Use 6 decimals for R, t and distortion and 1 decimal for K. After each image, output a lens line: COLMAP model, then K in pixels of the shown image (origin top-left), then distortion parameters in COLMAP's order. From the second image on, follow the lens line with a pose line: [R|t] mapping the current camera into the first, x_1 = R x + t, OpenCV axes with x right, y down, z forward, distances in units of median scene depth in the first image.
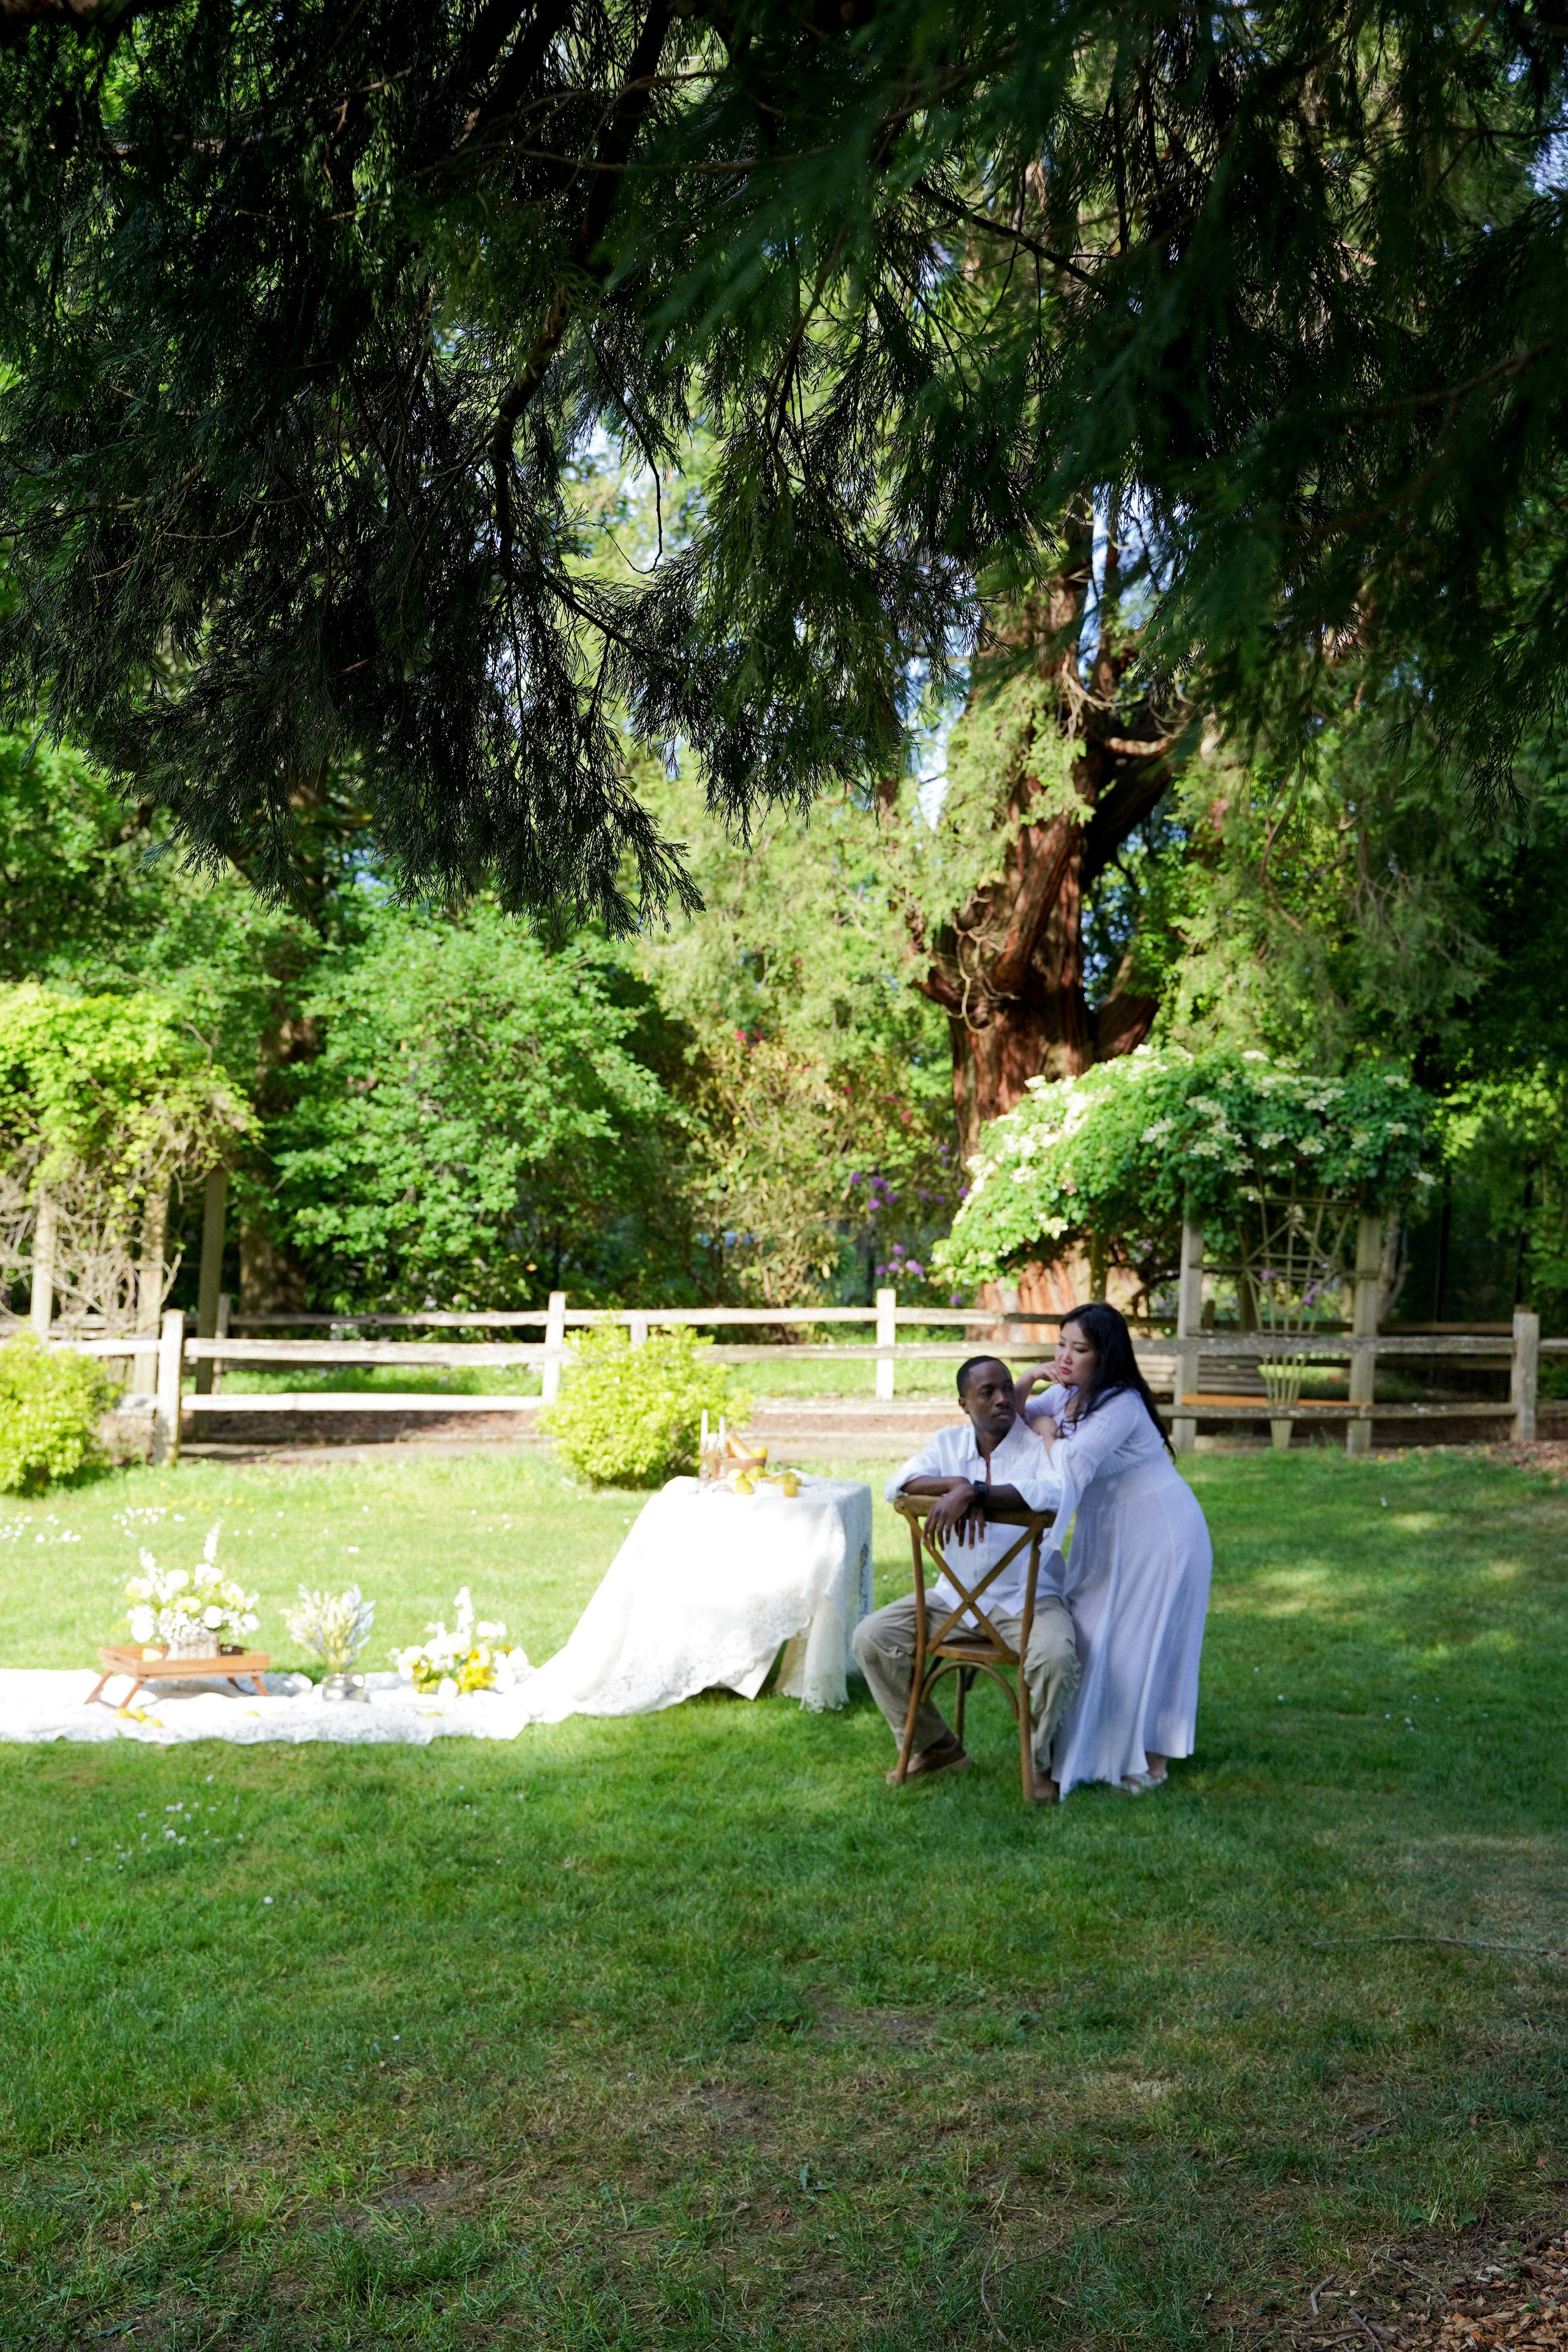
lens RADIAL K [[2380.6, 0, 807.0], [0, 2380.6, 1193.4], [0, 0, 1]] dist [0.005112, 0.000000]
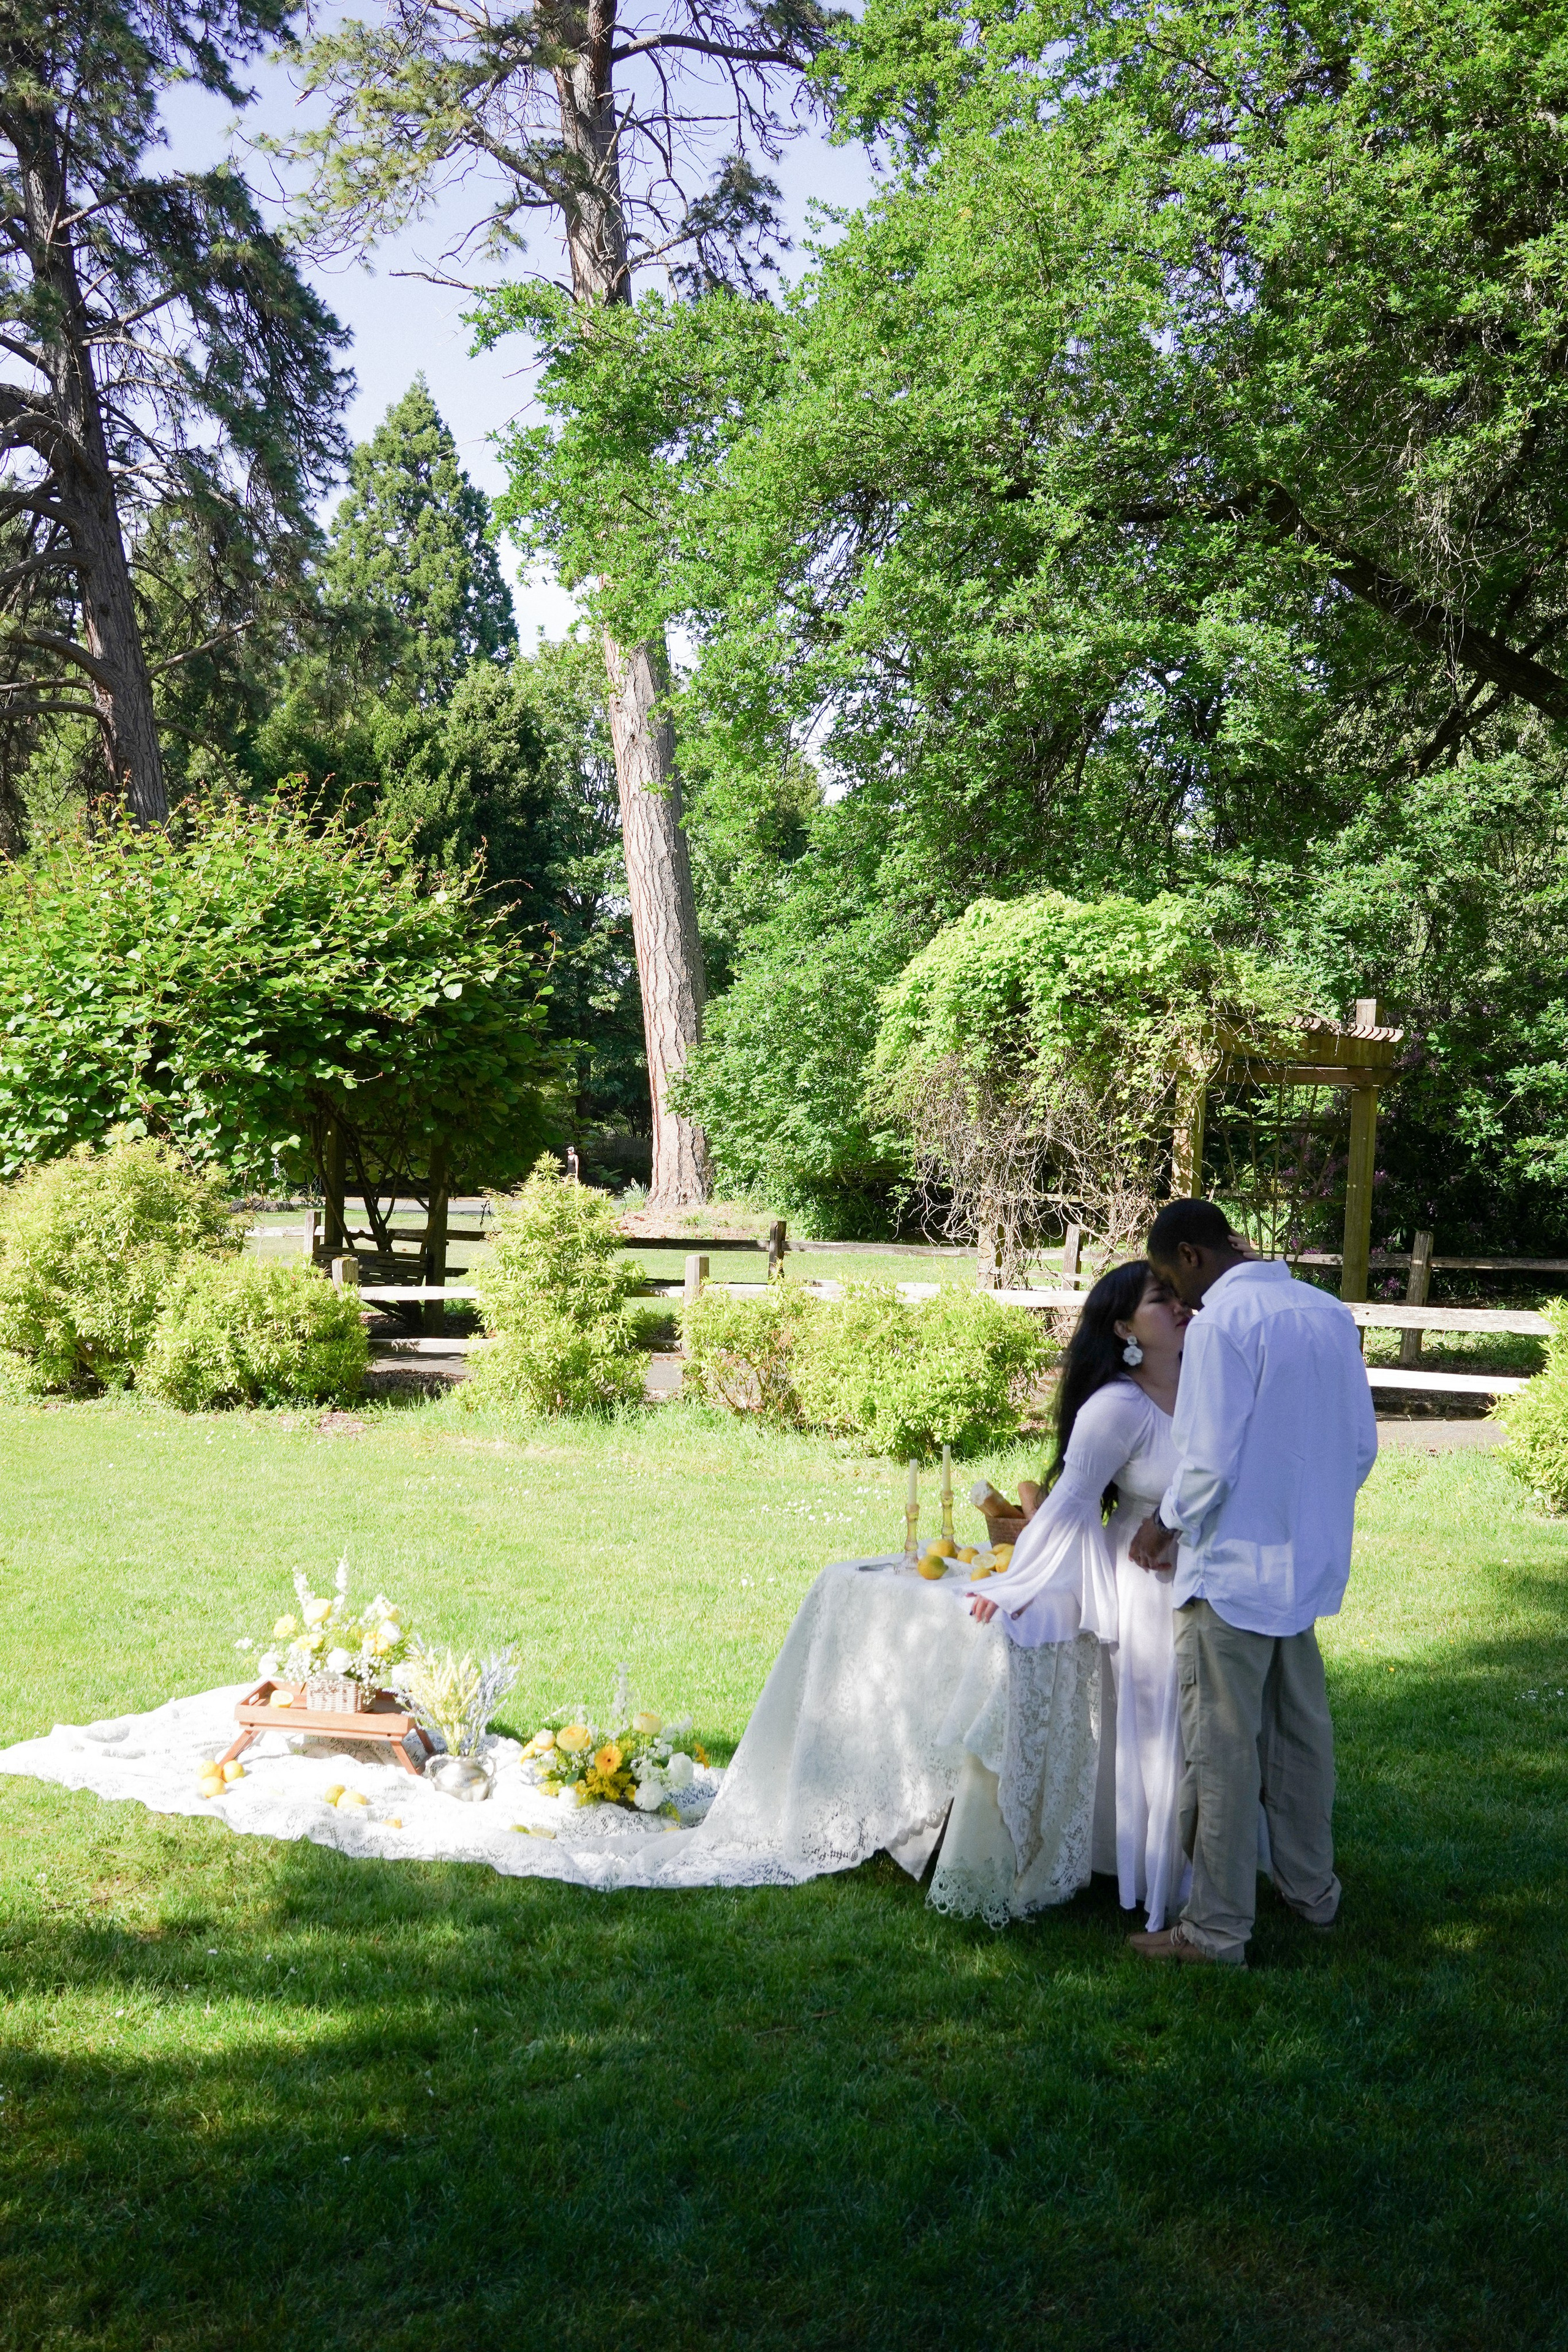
lens RADIAL K [[2380.6, 0, 763.7], [0, 2380.6, 1186.8], [0, 0, 1]] dist [0.005112, 0.000000]
pose [[0.757050, -0.005894, -0.653331, 0.177879], [0.024086, 0.999531, 0.018893, 0.003958], [0.652913, -0.030039, 0.756837, 0.236474]]
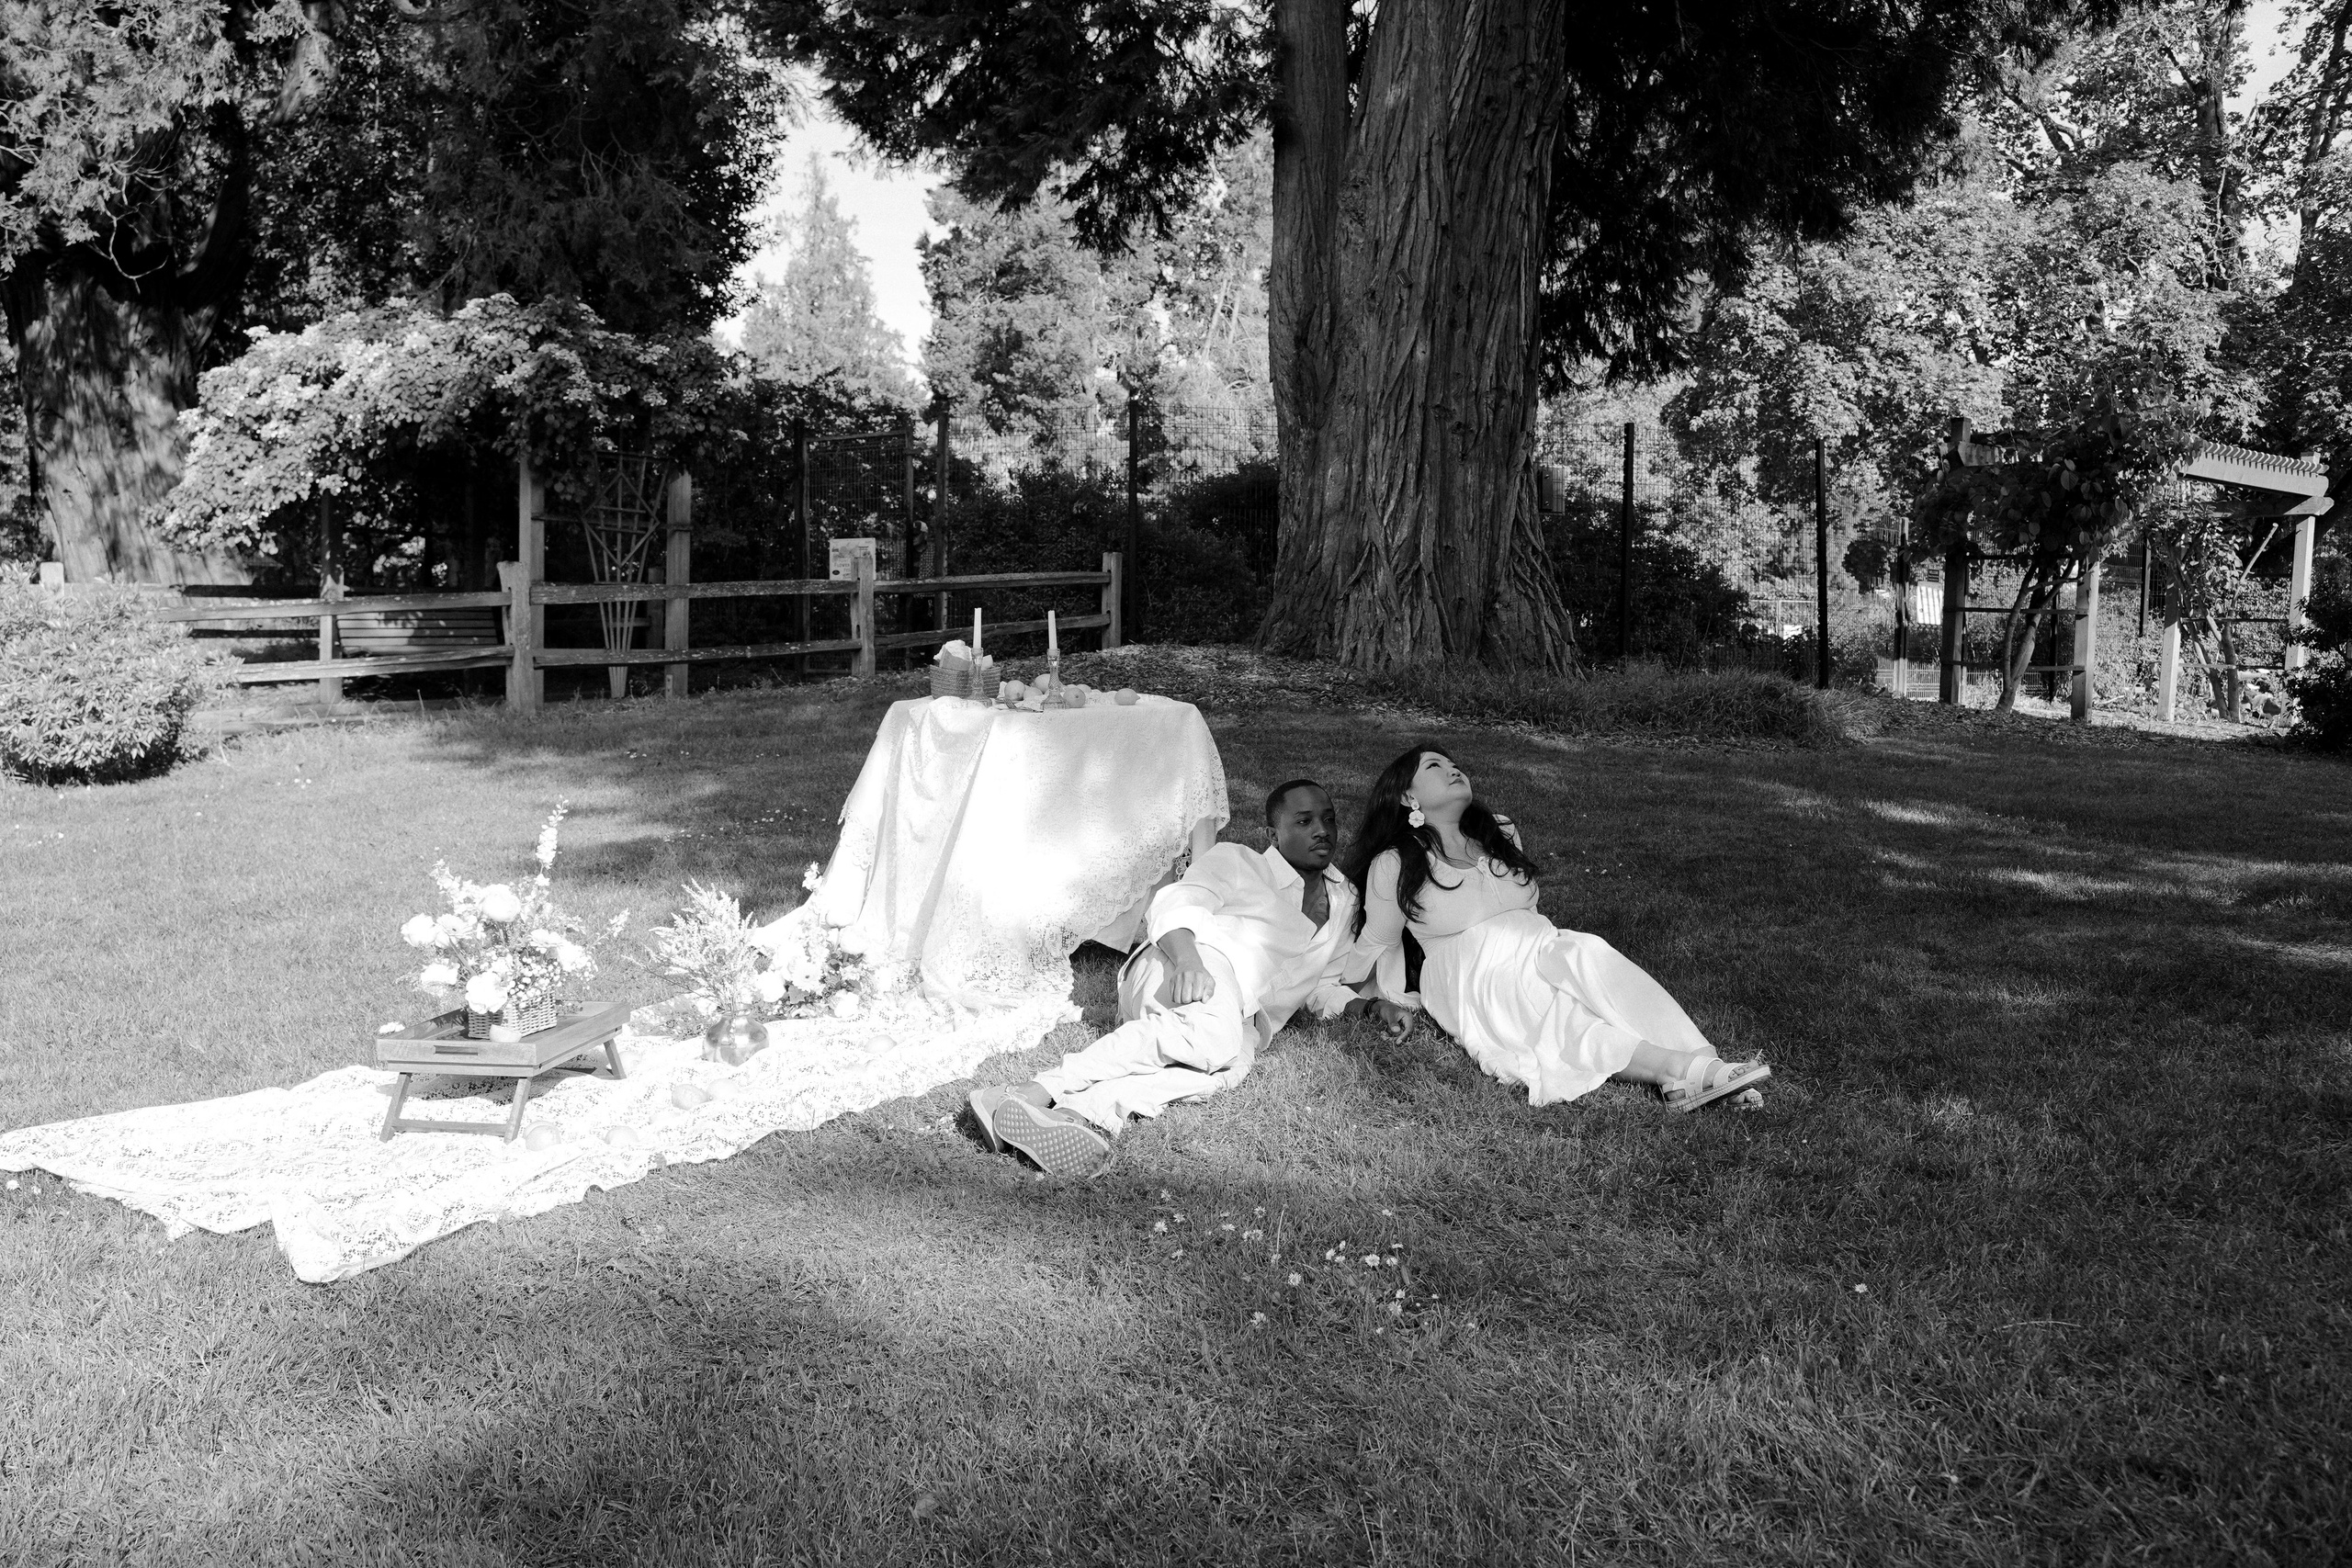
lens RADIAL K [[1889.1, 0, 1162.0], [0, 1889.1, 770.3], [0, 0, 1]] dist [-0.108710, 0.092344]
pose [[0.693959, -0.089921, 0.714378, -0.225056], [-0.006250, 0.991381, 0.130860, 0.031819], [-0.719988, -0.095277, 0.687416, 0.273025]]
